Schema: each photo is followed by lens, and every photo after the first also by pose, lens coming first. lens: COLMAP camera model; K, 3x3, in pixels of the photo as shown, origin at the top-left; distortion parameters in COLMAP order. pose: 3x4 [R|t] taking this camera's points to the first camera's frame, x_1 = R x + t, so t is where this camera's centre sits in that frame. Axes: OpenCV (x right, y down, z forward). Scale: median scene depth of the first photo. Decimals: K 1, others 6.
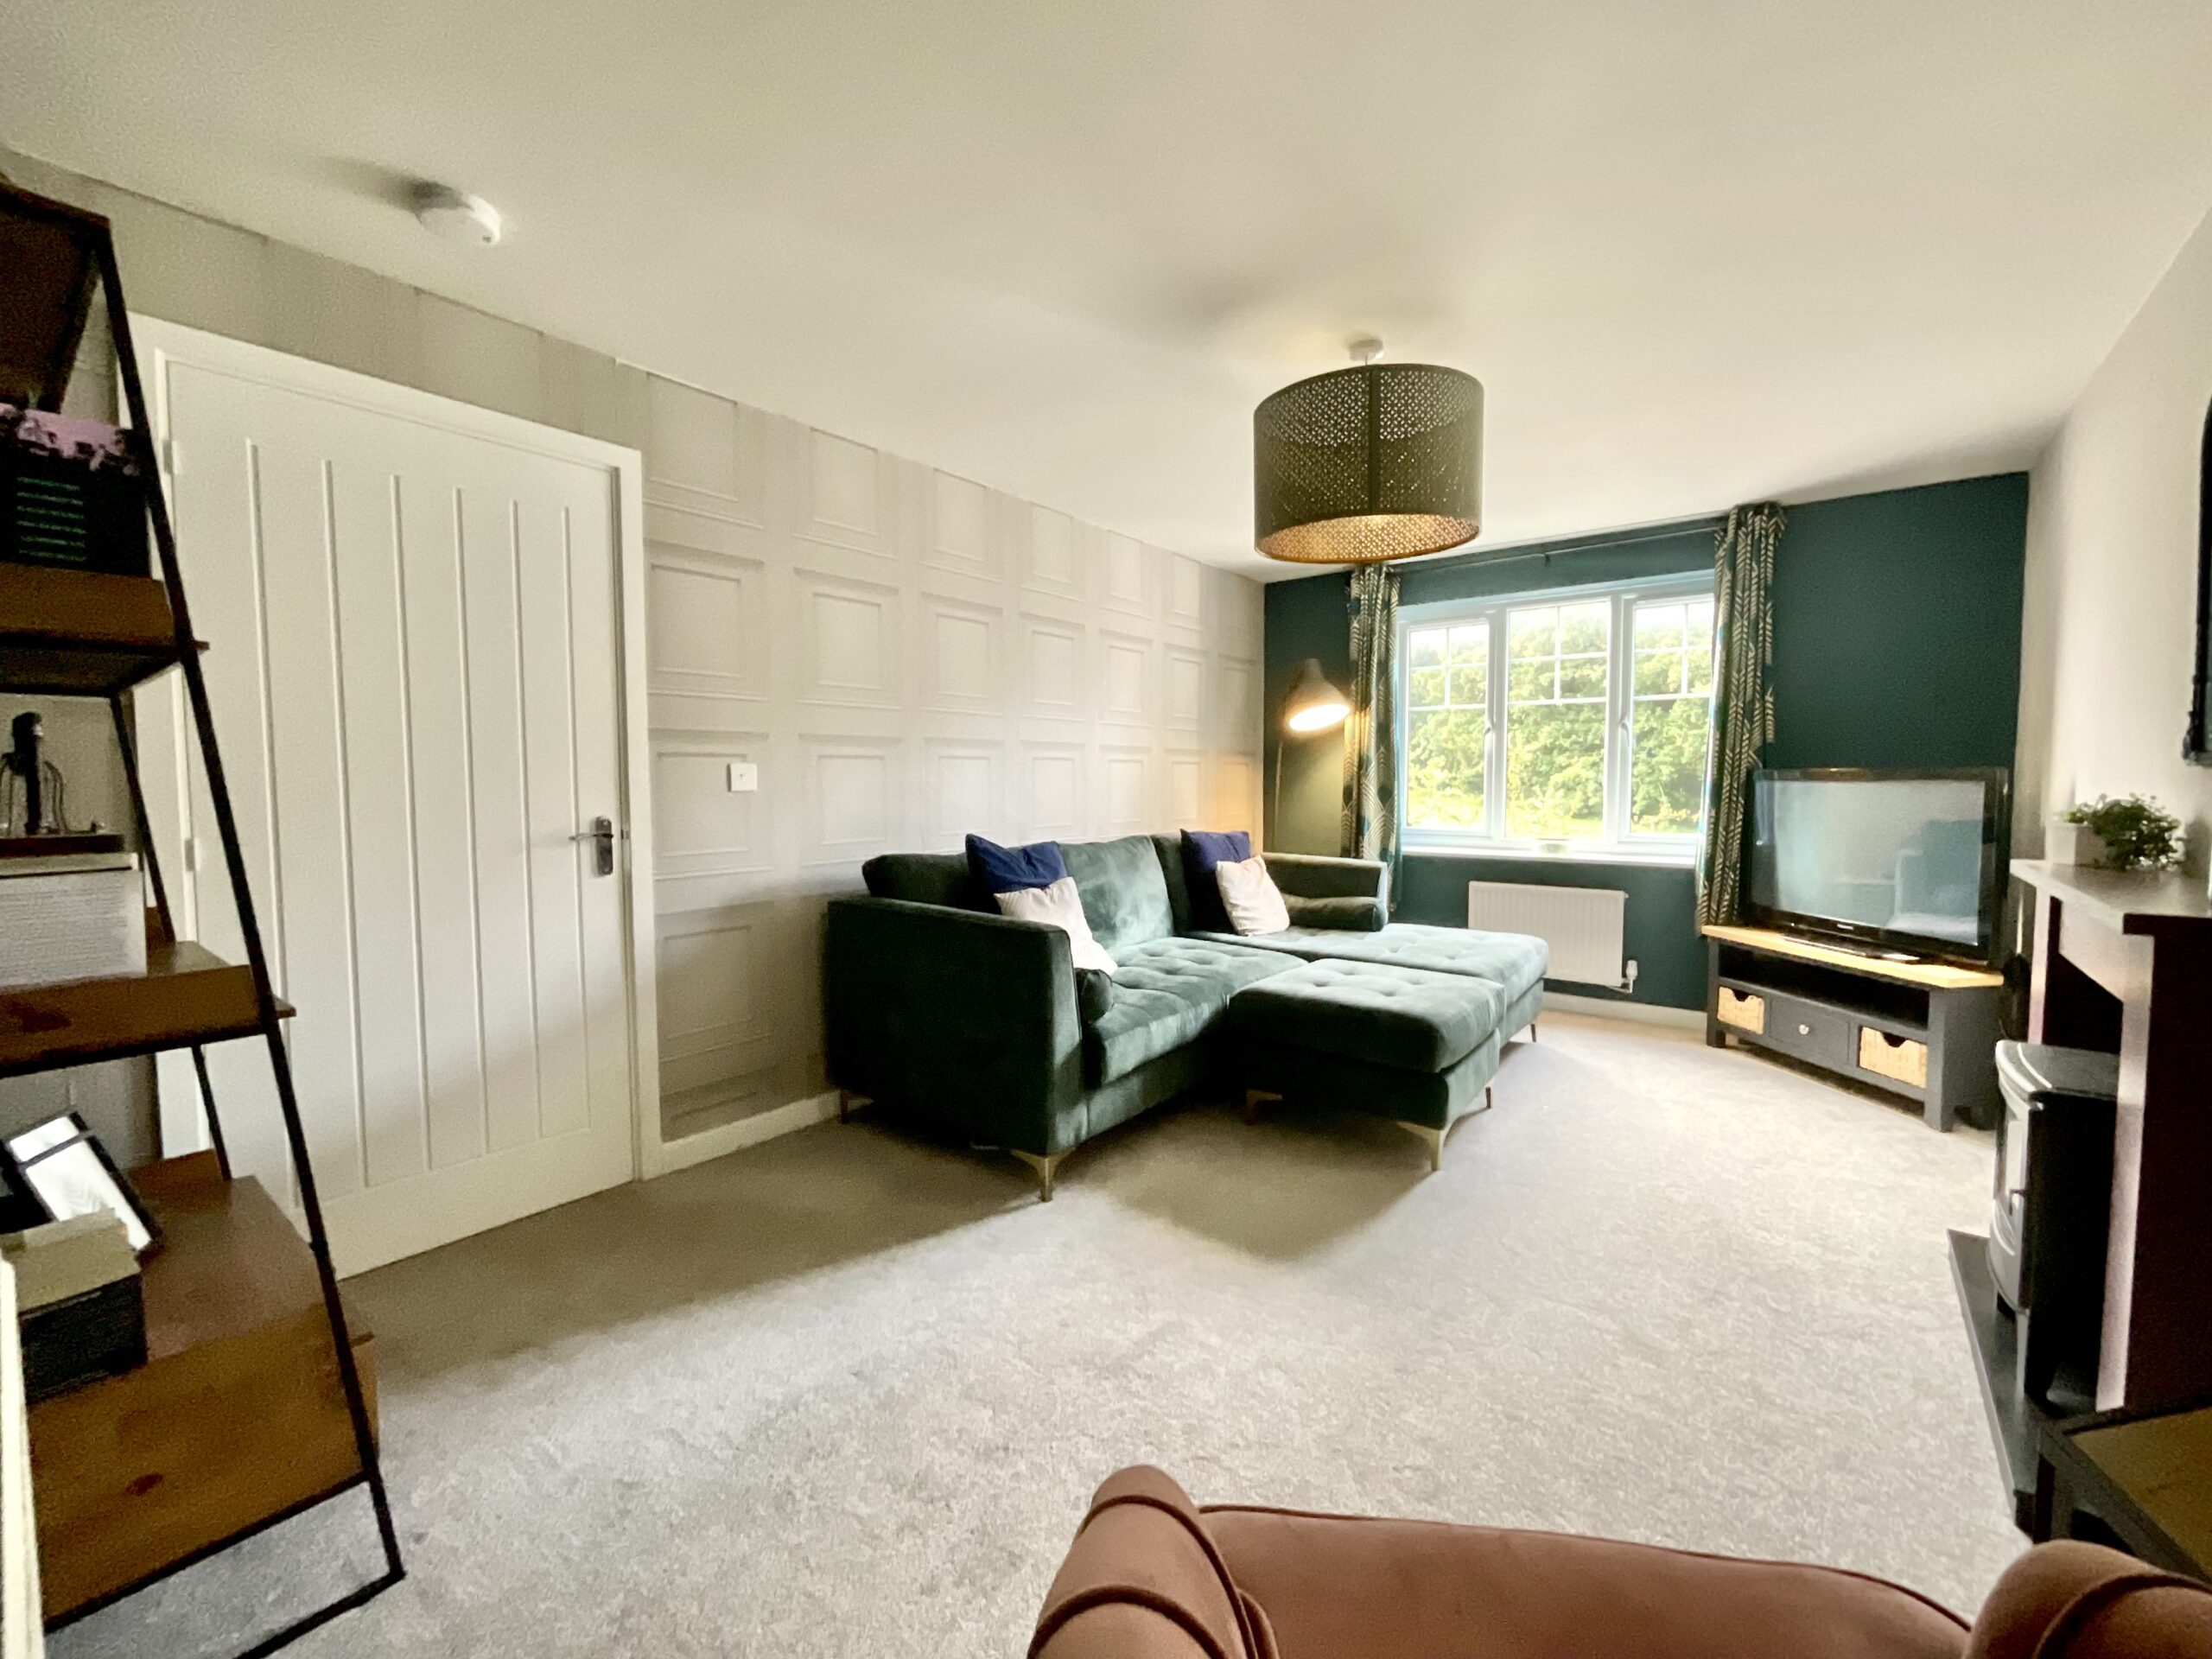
lens RADIAL K [[896.6, 0, 1112.0], [0, 896.6, 828.1], [0, 0, 1]] dist [0.000921, -0.000095]
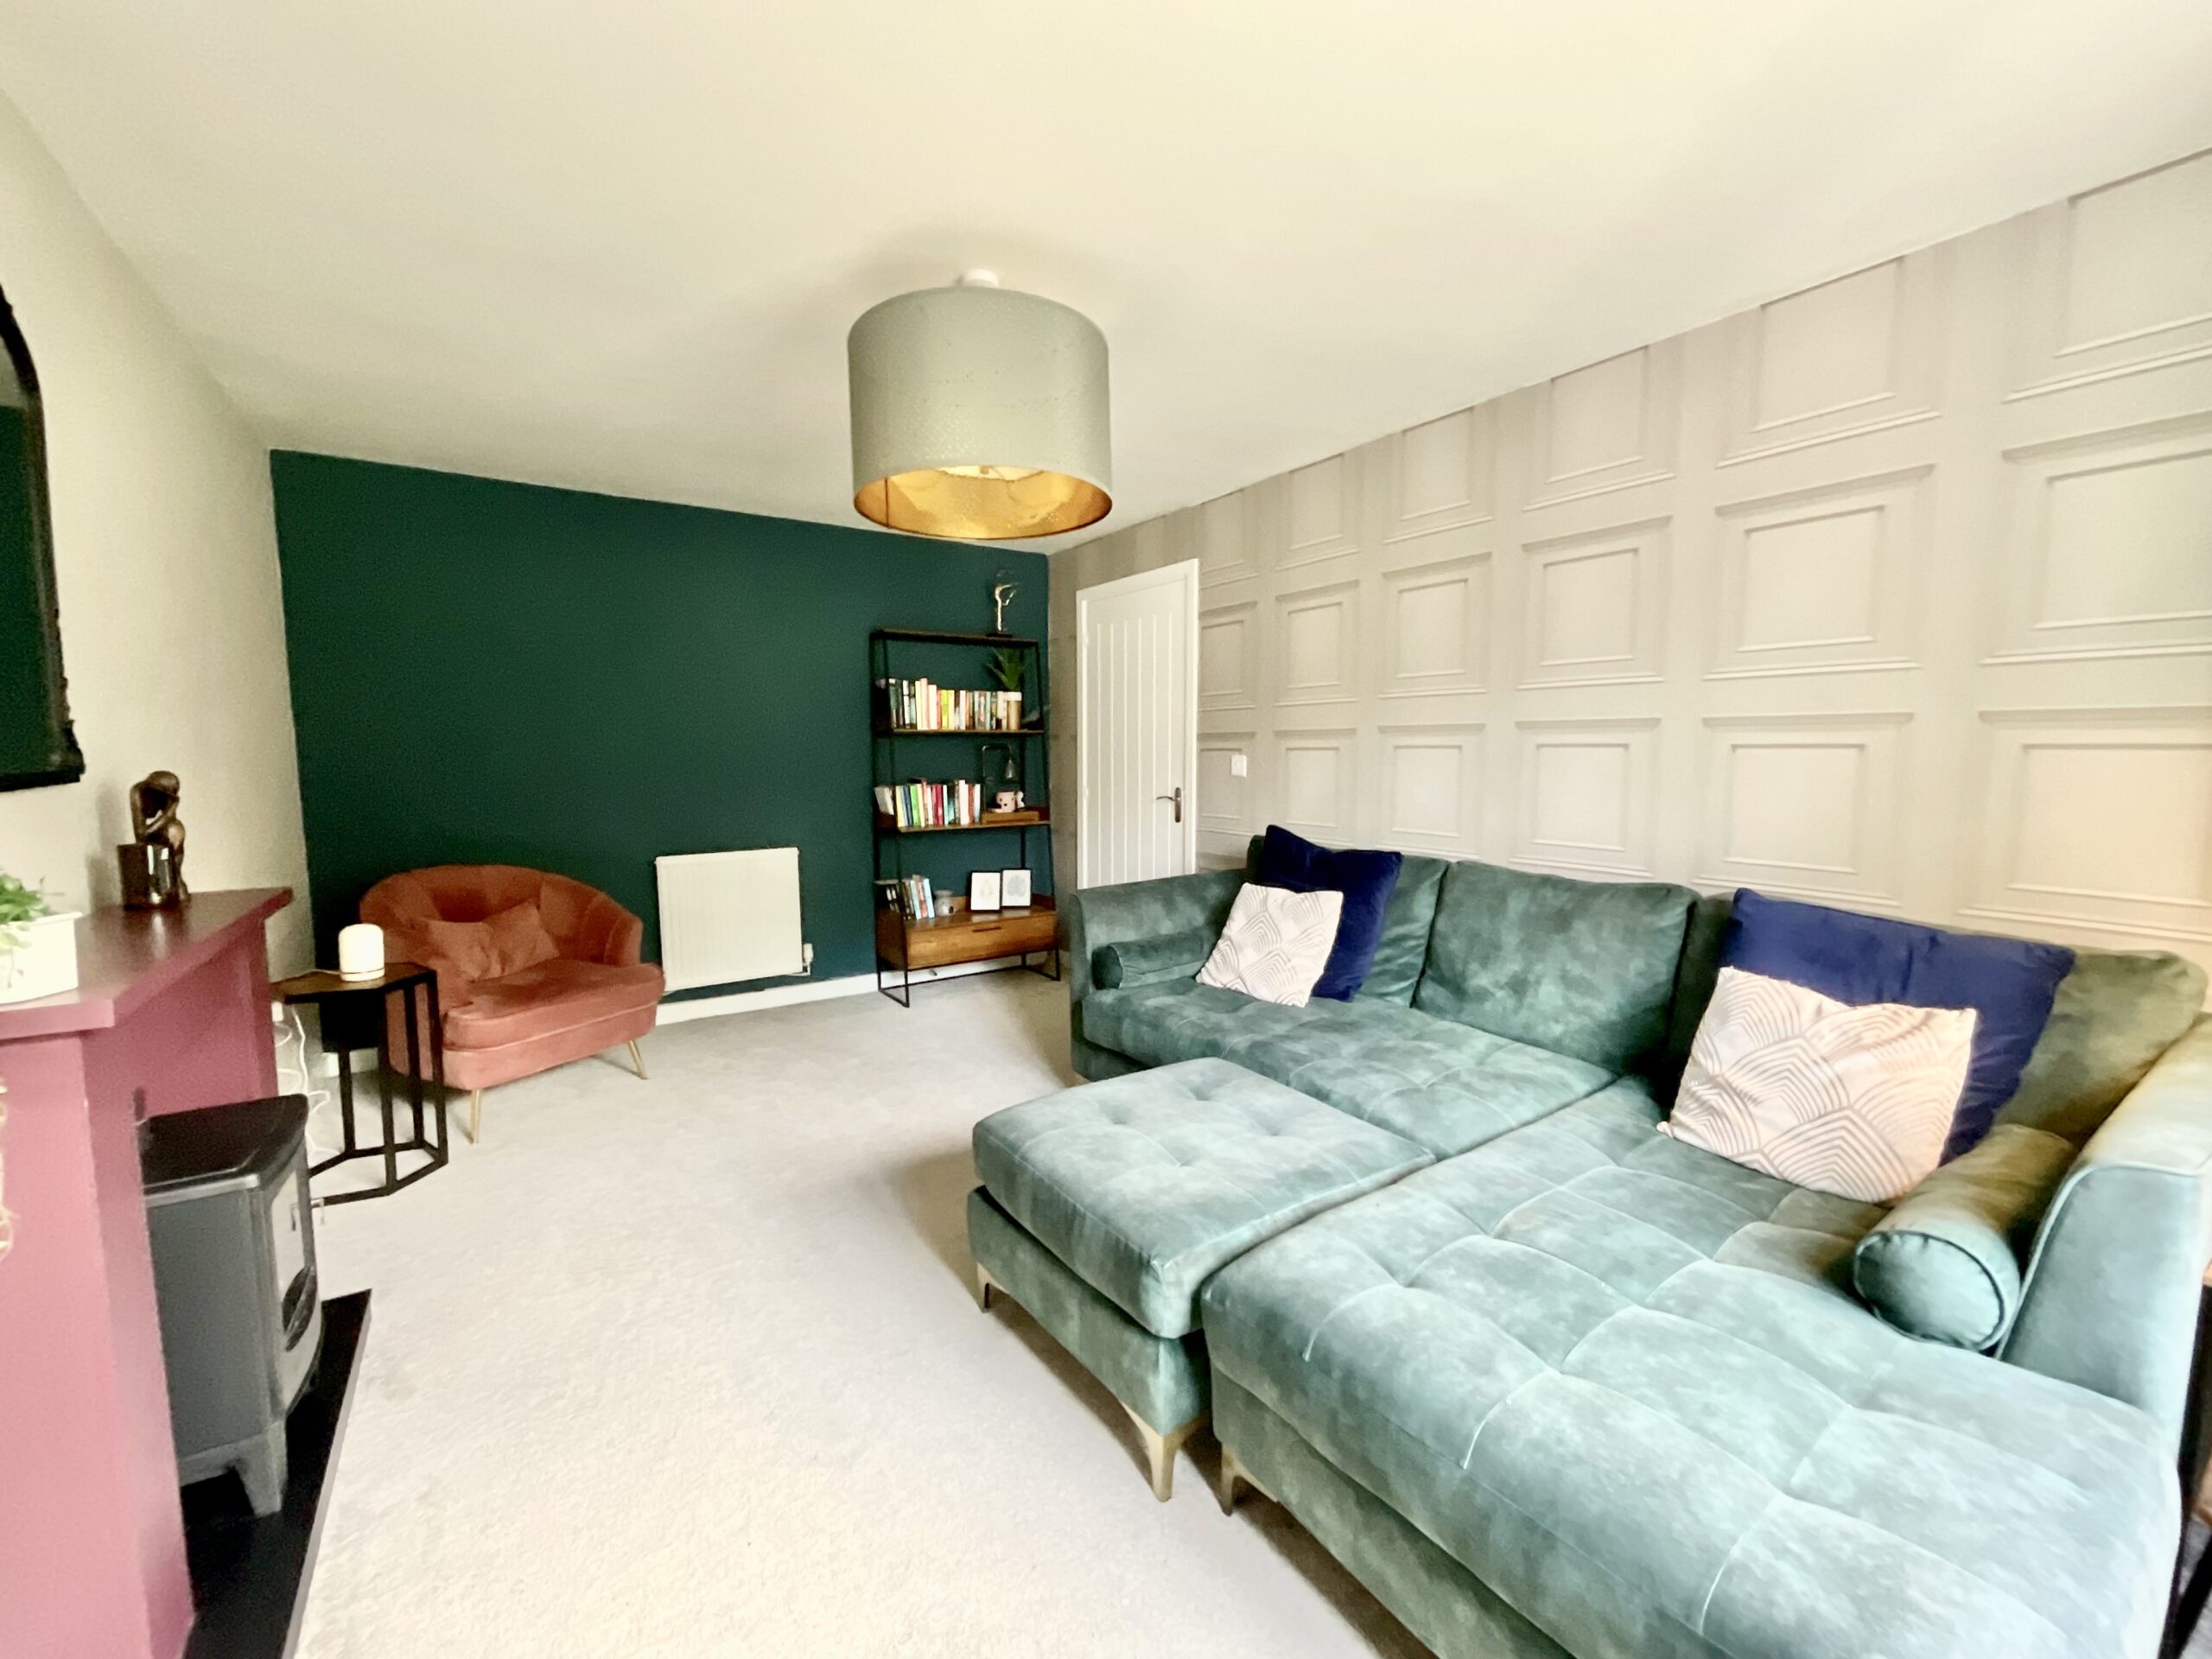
lens RADIAL K [[896.6, 0, 1103.9], [0, 896.6, 823.2], [0, 0, 1]] dist [0.000921, -0.000095]
pose [[-0.329325, 0.078583, -0.940941, 0.459250], [-0.057788, 0.992985, 0.103155, -0.047791], [0.942447, 0.088346, -0.322474, 0.607792]]
